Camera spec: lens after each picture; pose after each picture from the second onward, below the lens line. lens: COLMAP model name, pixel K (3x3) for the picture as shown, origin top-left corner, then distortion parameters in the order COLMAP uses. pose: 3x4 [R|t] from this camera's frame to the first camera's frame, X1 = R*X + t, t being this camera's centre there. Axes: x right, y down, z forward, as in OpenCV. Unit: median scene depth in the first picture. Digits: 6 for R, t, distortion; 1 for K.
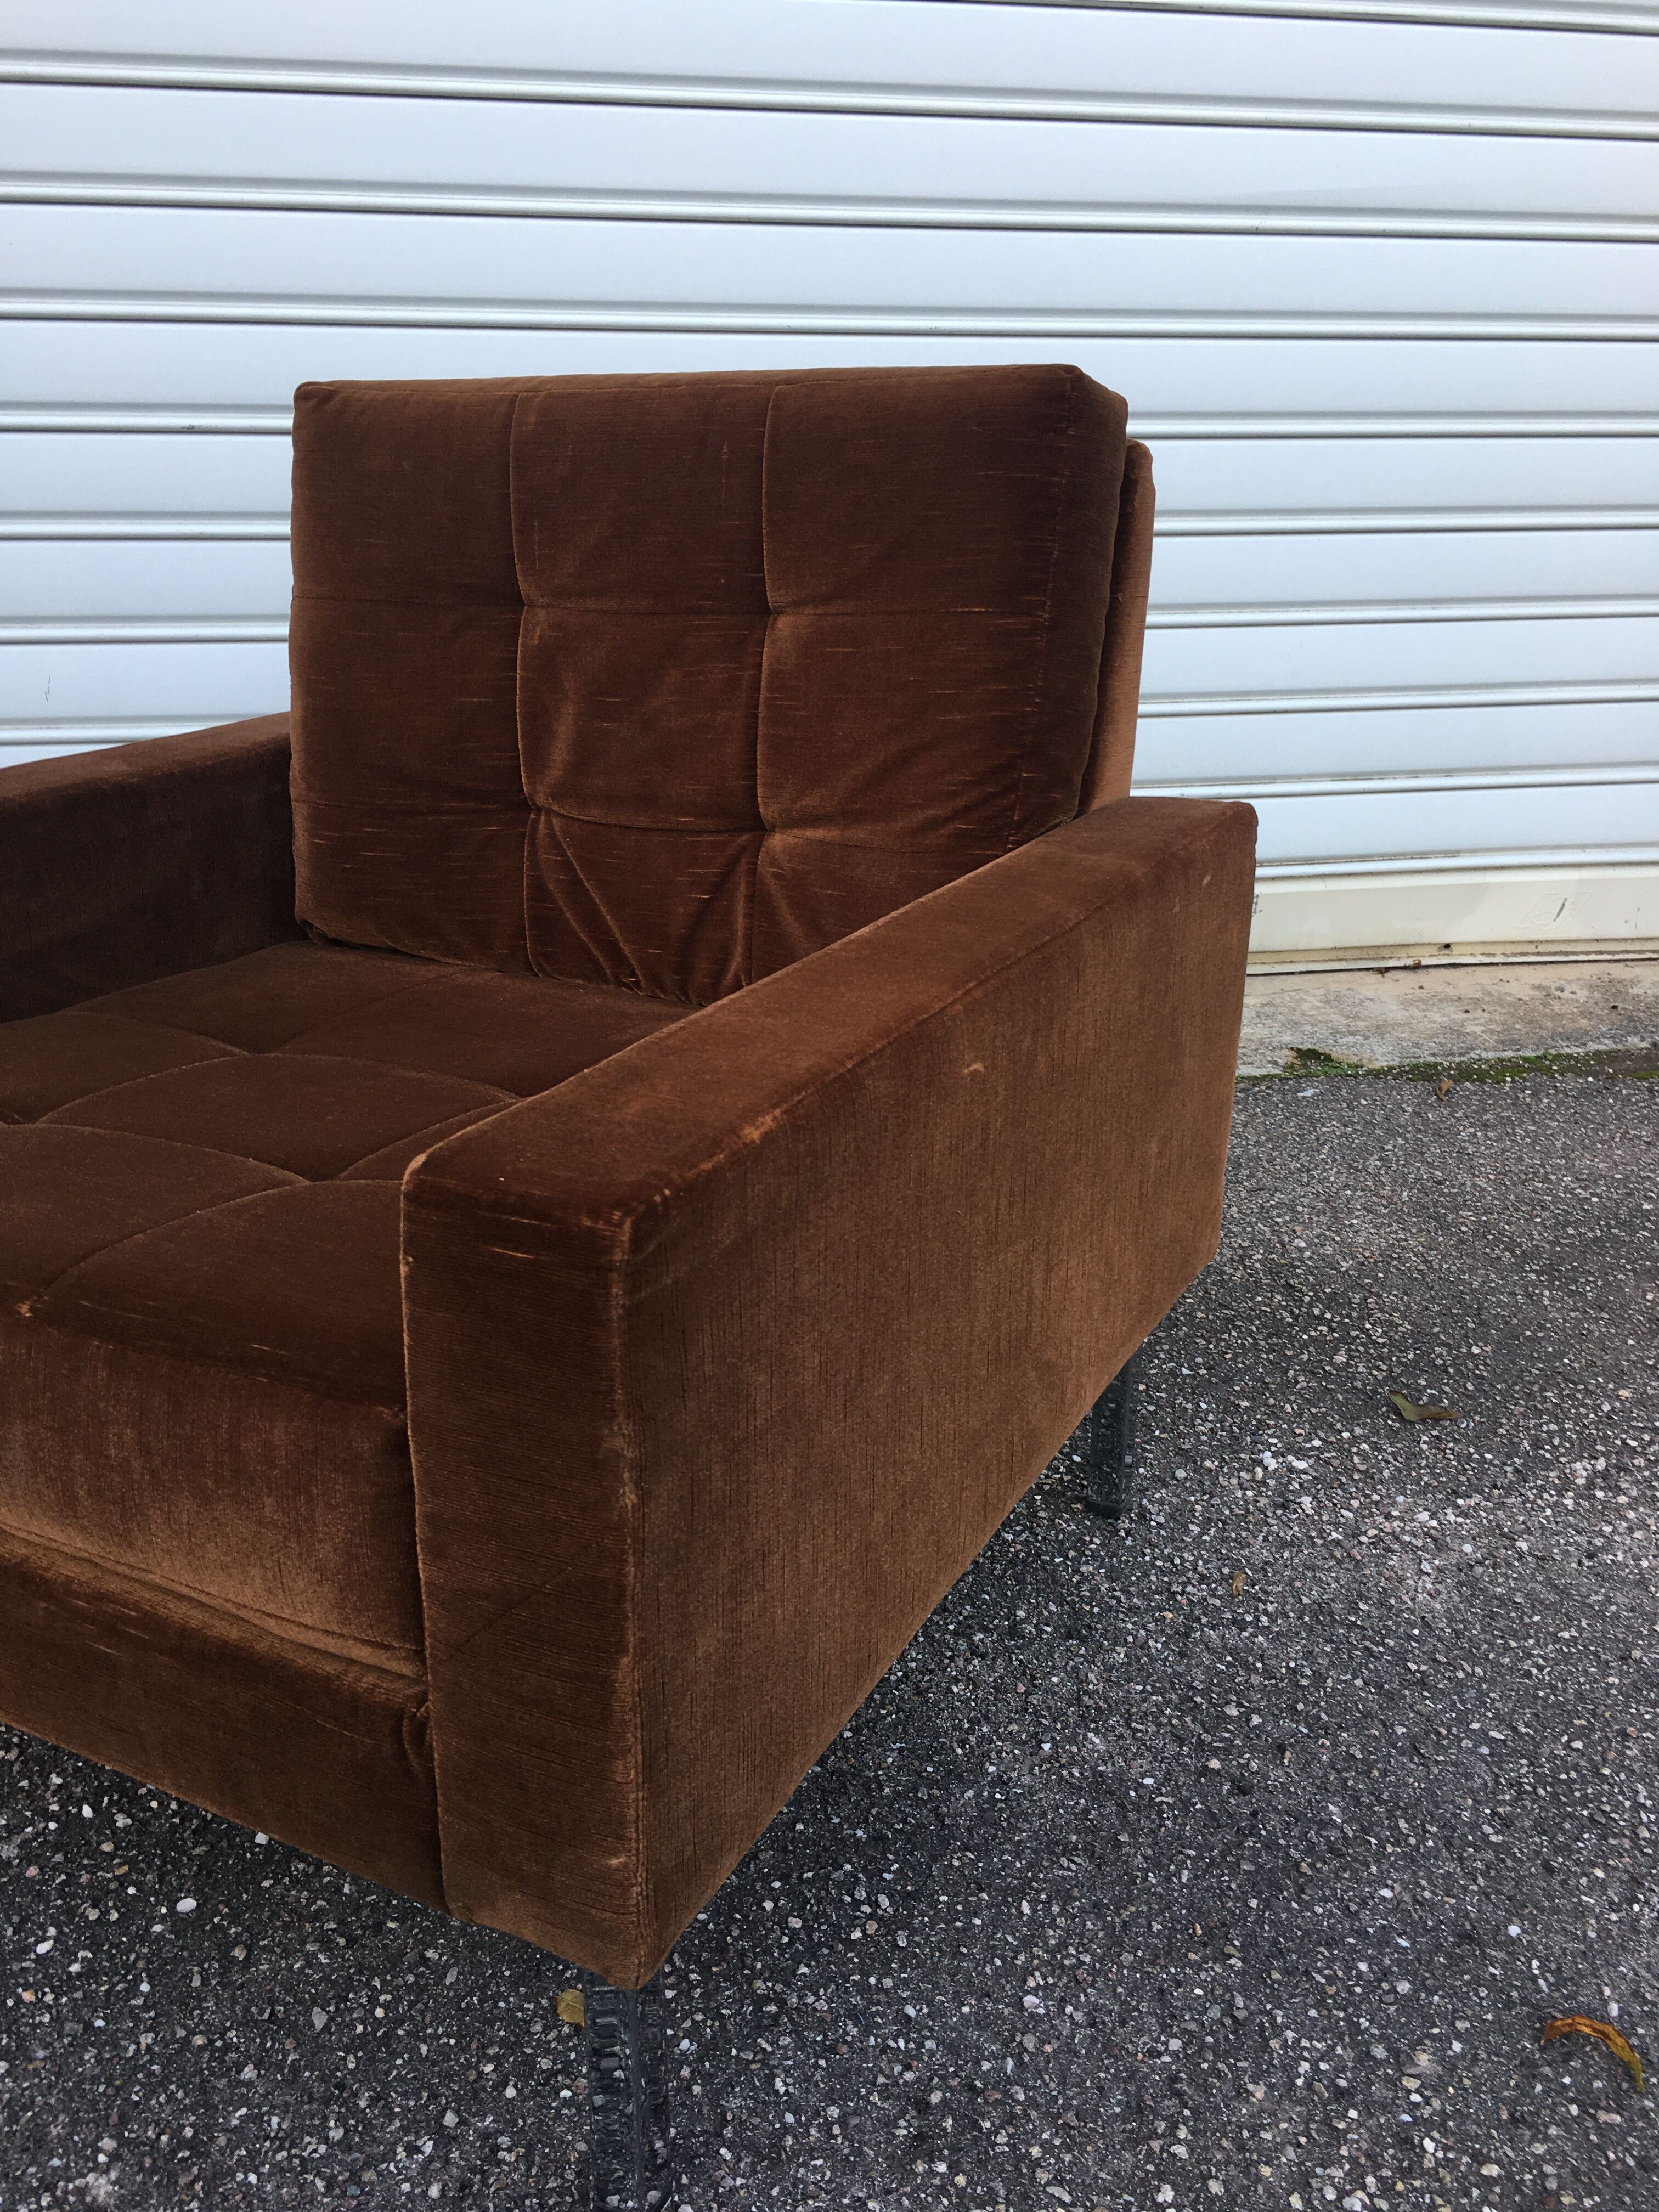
lens RADIAL K [[1870.1, 0, 834.8], [0, 1870.1, 1107.7], [0, 0, 1]] dist [0.083354, -0.114983]
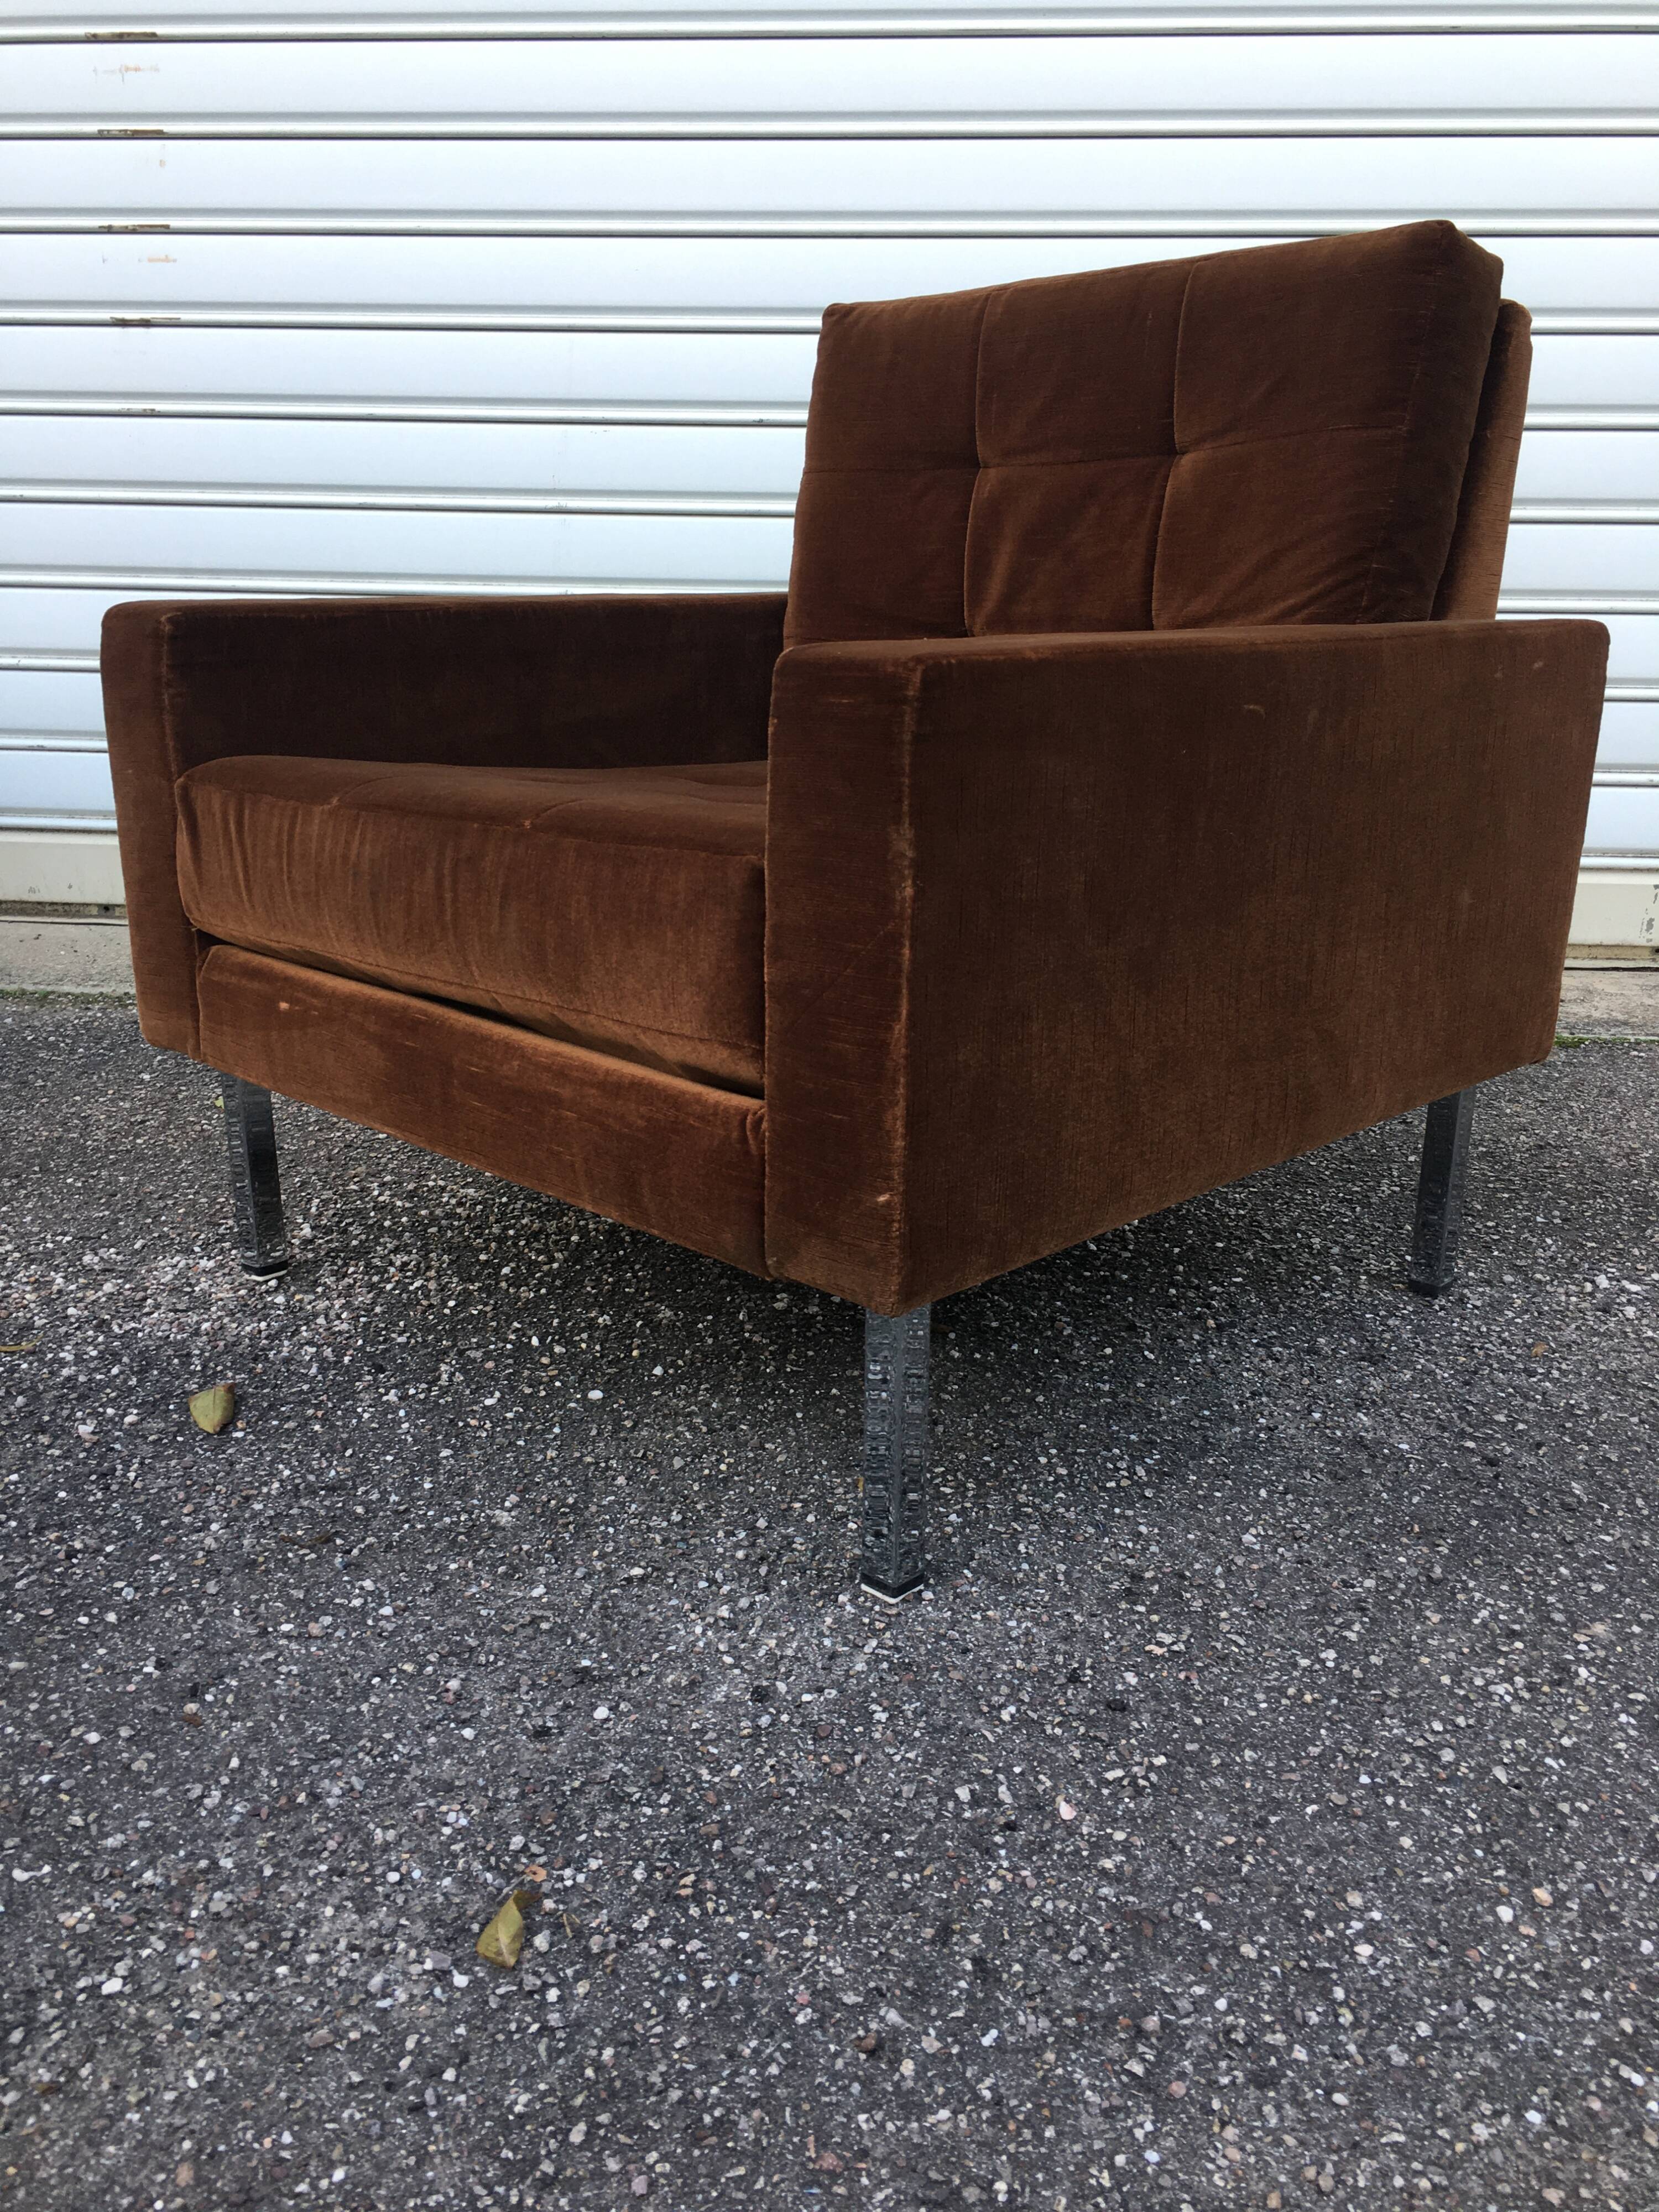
lens RADIAL K [[1868.8, 0, 834.2], [0, 1868.8, 1103.5], [0, 0, 1]] dist [0.085236, -0.112516]
pose [[0.957585, 0.087611, -0.274509, 0.134050], [-0.108895, 0.992039, -0.063250, 0.267189], [0.266782, 0.090460, 0.959502, -0.178701]]
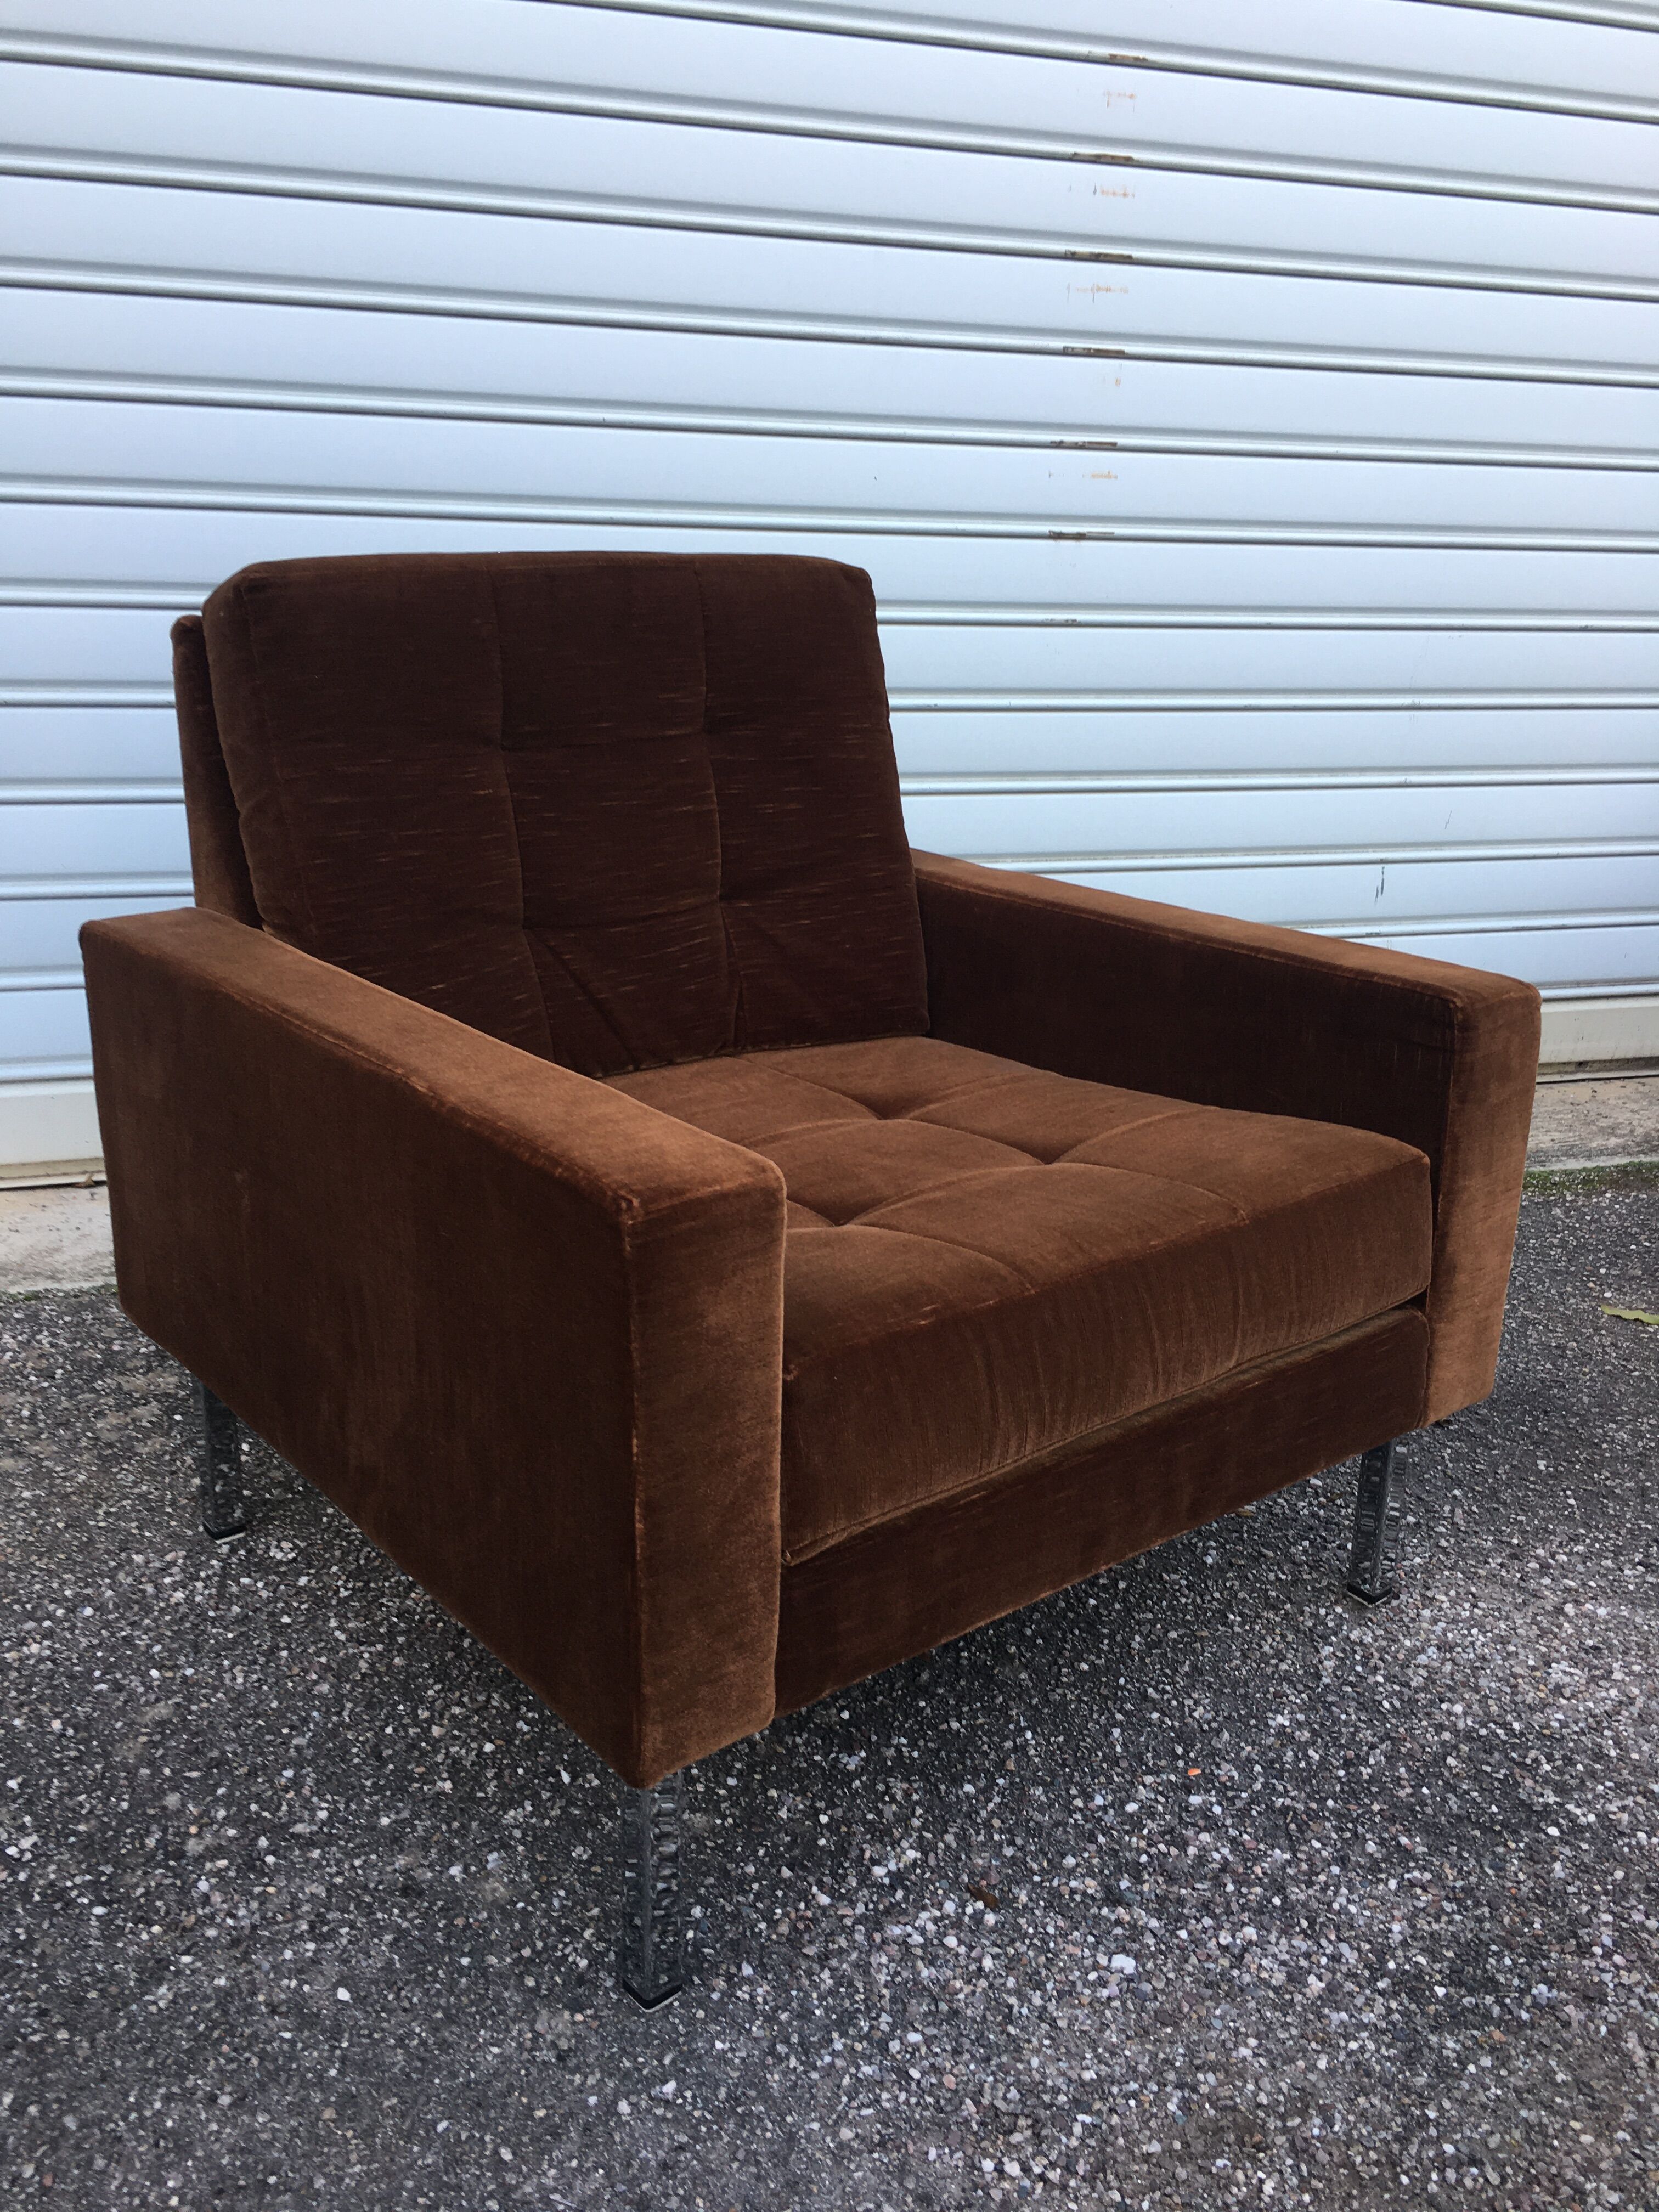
lens RADIAL K [[1870.1, 0, 838.3], [0, 1870.1, 1110.0], [0, 0, 1]] dist [0.083354, -0.114983]
pose [[0.995760, -0.012422, 0.091144, -1.897771], [0.019582, 0.996754, -0.078088, 0.144938], [-0.089878, 0.079542, 0.992771, -0.481355]]
